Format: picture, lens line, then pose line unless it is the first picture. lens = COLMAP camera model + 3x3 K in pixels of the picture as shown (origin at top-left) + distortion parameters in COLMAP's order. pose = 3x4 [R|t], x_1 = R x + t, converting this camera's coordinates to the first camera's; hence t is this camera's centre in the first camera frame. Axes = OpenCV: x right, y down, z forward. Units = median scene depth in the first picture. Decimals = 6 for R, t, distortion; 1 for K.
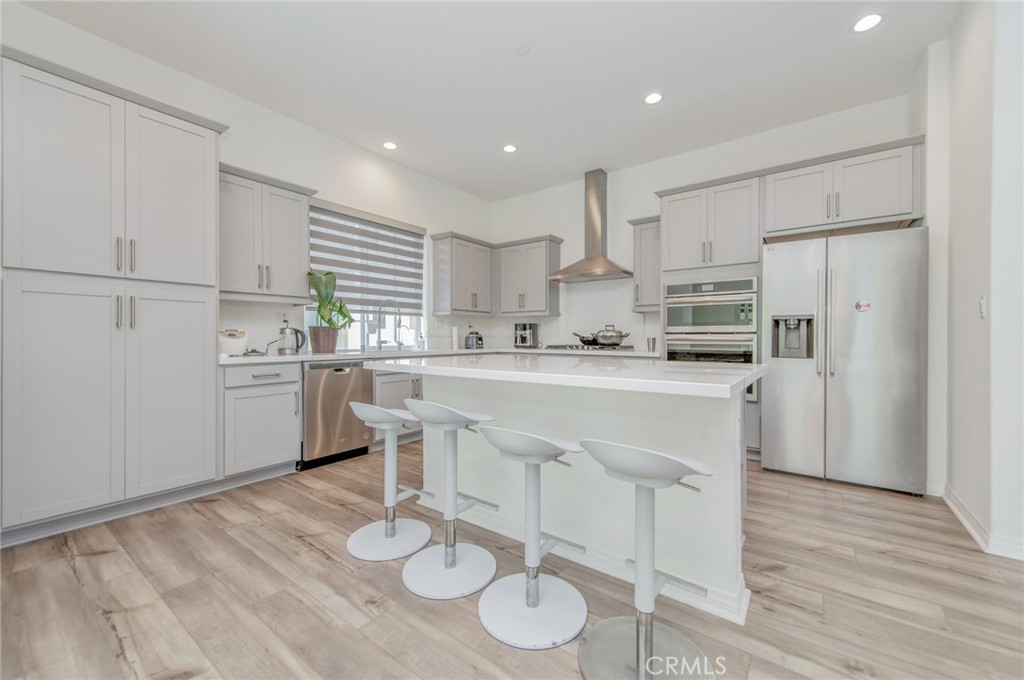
lens RADIAL K [[400.5, 0, 514.7], [0, 400.5, 337.2], [0, 0, 1]] dist [0.012734, -0.002400]
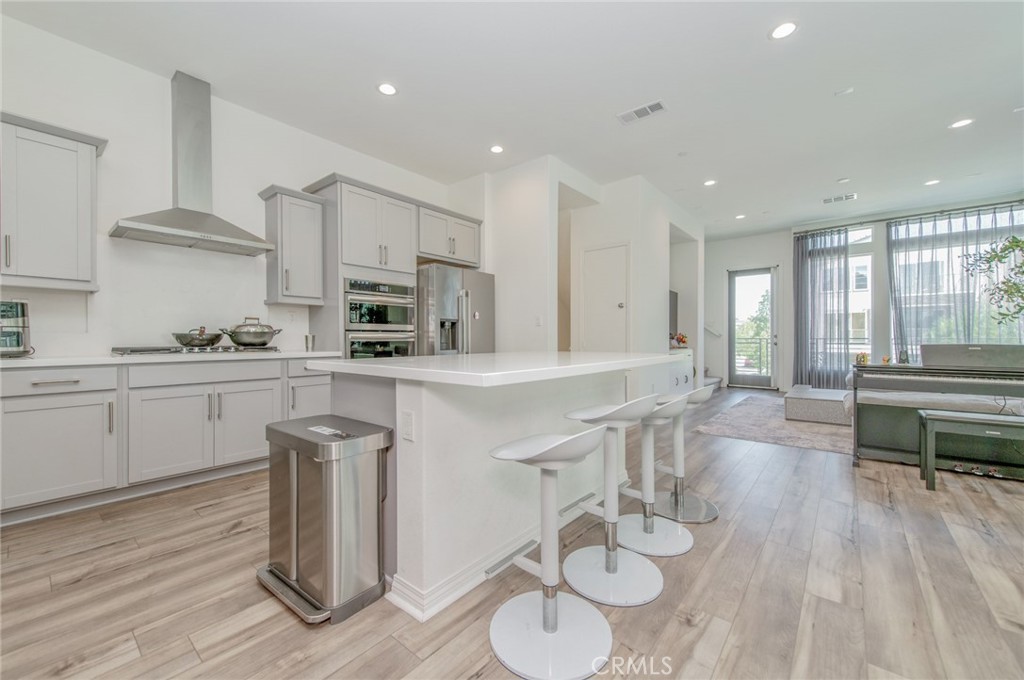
lens RADIAL K [[400.5, 0, 512.5], [0, 400.5, 337.5], [0, 0, 1]] dist [0.012734, -0.002400]
pose [[0.058848, 0.001038, 0.998266, -0.473269], [0.001748, 0.999998, -0.001143, 0.007584], [-0.998265, 0.001813, 0.058846, 0.494981]]
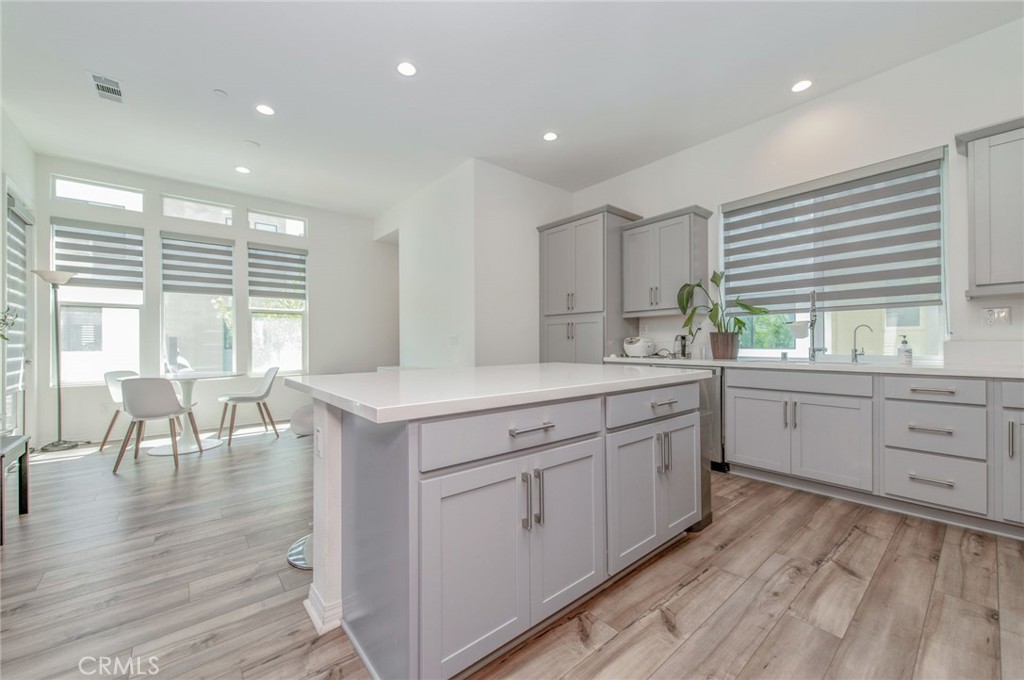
lens RADIAL K [[400.5, 0, 512.9], [0, 400.5, 341.1], [0, 0, 1]] dist [0.012734, -0.002400]
pose [[-0.235918, -0.002798, -0.971769, 0.520057], [0.006112, 0.999972, -0.004363, -0.003501], [0.971754, -0.006968, -0.235894, 0.627042]]
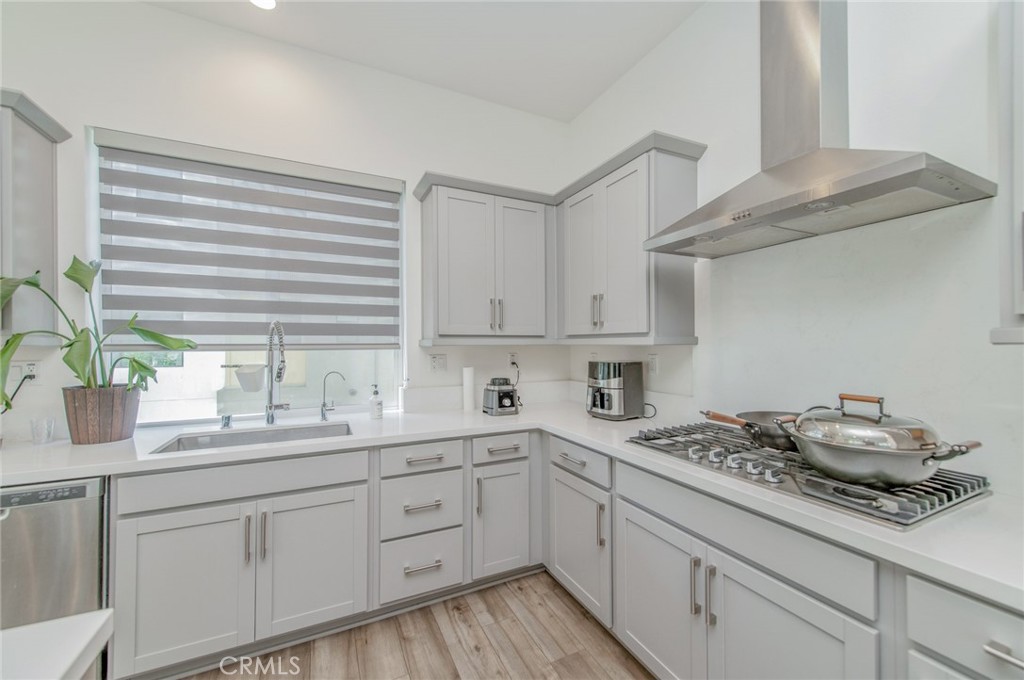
lens RADIAL K [[400.5, 0, 512.6], [0, 400.5, 344.8], [0, 0, 1]] dist [0.012734, -0.002400]
pose [[0.882819, -0.003547, -0.469699, 0.166982], [0.002491, 0.999993, -0.002870, -0.063176], [0.469706, 0.001364, 0.882822, 0.689137]]
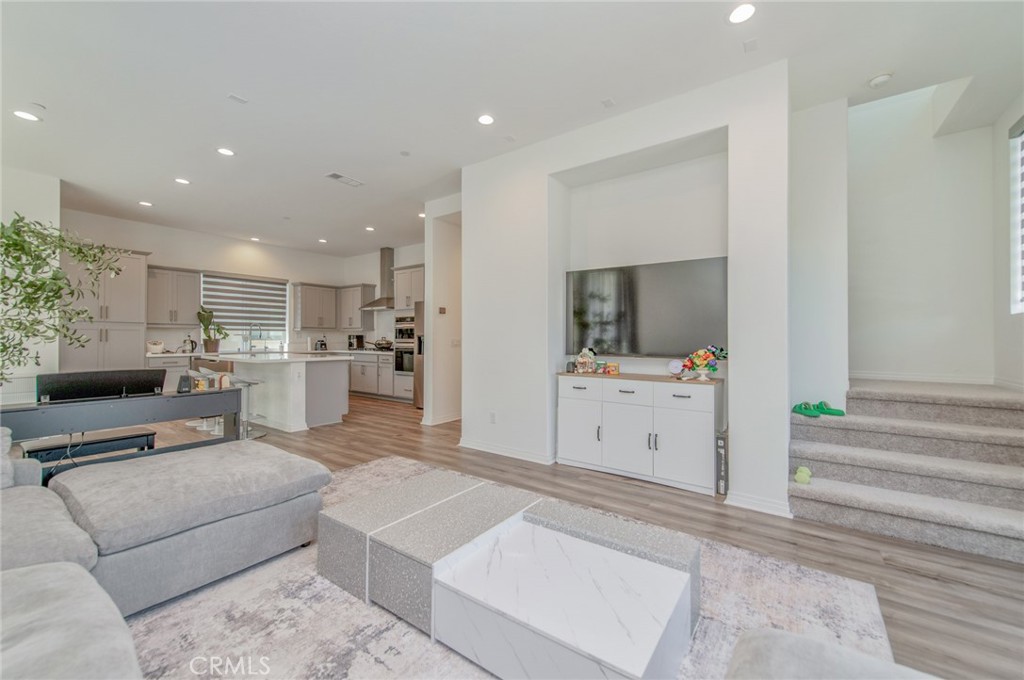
lens RADIAL K [[400.5, 0, 518.7], [0, 400.5, 339.7], [0, 0, 1]] dist [0.012734, -0.002400]
pose [[0.999951, 0.007789, 0.006048, 0.851381], [-0.007838, 0.999936, 0.008102, -0.041536], [-0.005984, -0.008149, 0.999949, -0.814116]]
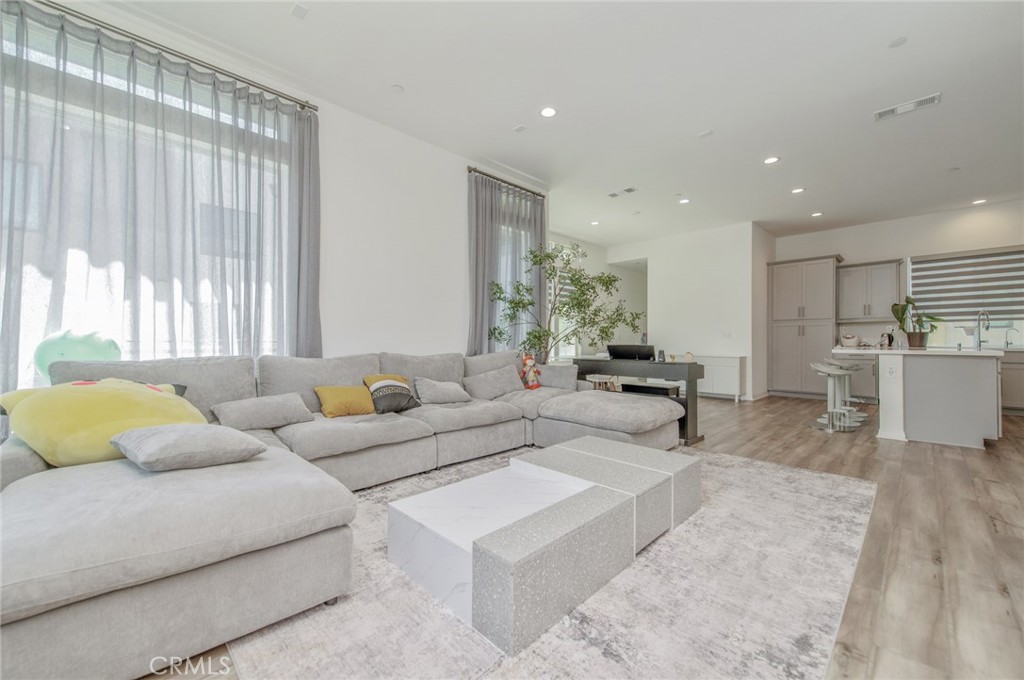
lens RADIAL K [[400.5, 0, 514.7], [0, 400.5, 349.1], [0, 0, 1]] dist [0.012734, -0.002400]
pose [[-0.143849, 0.027070, -0.989229, 1.292369], [0.006342, 0.999630, 0.026433, -0.008167], [0.989579, -0.002471, -0.143967, -0.402489]]
